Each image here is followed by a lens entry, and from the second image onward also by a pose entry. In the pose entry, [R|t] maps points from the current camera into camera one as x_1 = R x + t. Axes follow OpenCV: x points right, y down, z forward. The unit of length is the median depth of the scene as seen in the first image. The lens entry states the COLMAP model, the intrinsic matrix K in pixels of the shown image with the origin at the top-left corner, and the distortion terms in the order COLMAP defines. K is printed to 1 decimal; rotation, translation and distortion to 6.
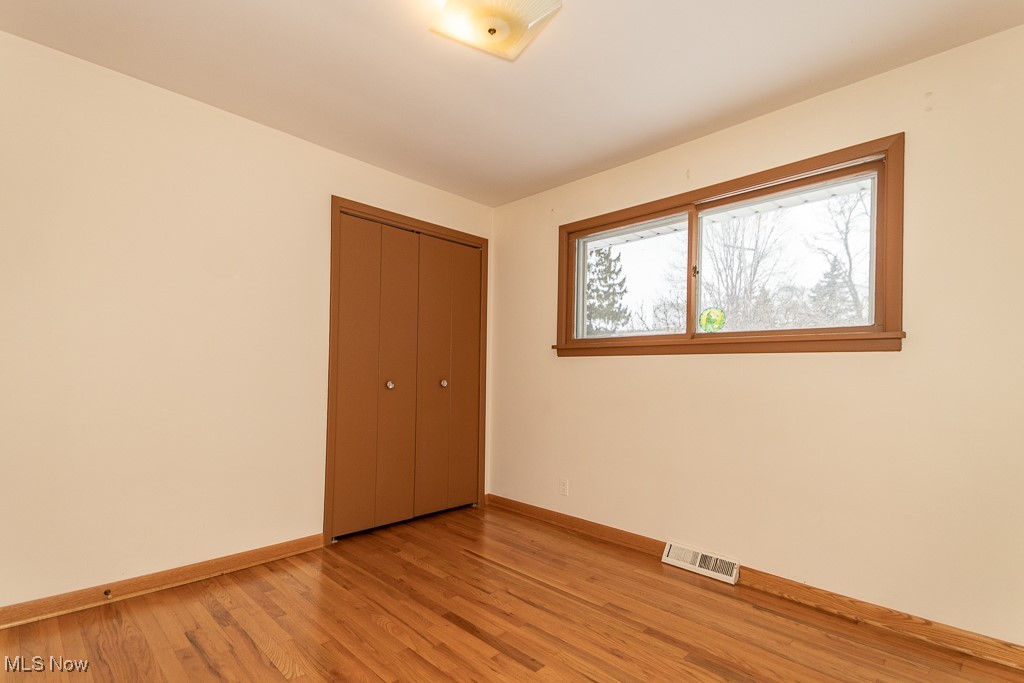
lens RADIAL K [[486.2, 0, 481.0], [0, 486.2, 342.3], [0, 0, 1]] dist [0.045934, -0.000808]
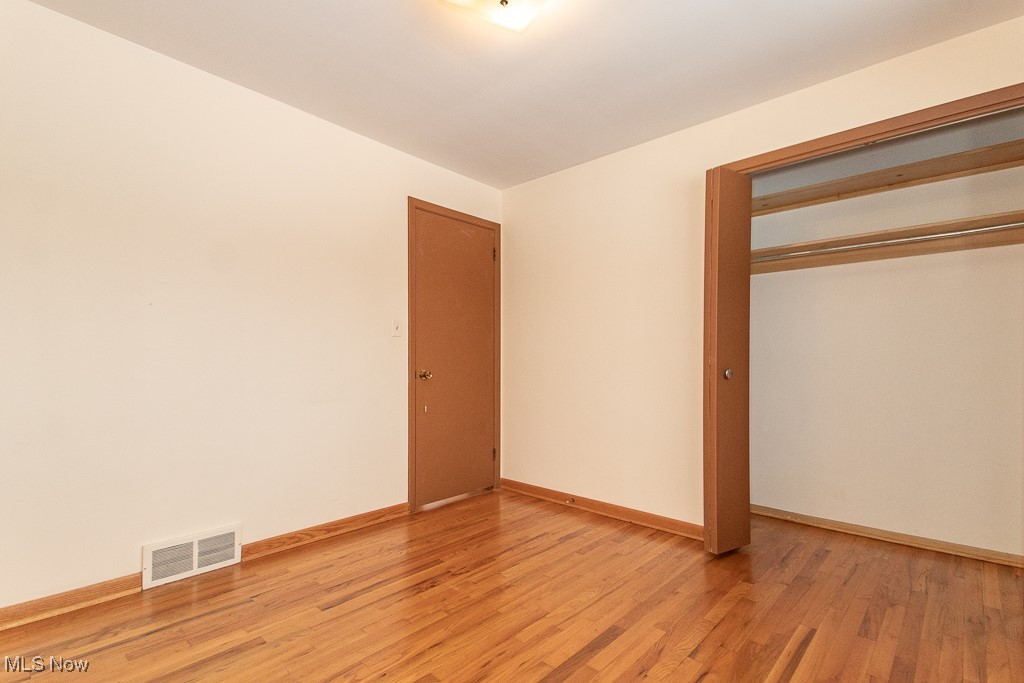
lens RADIAL K [[480.0, 0, 494.4], [0, 480.0, 339.6], [0, 0, 1]] dist [0.094150, -0.030037]
pose [[0.042456, -0.056582, -0.997495, 0.737747], [0.074691, 0.995781, -0.053306, 0.064643], [0.996303, -0.072240, 0.046503, 0.693005]]
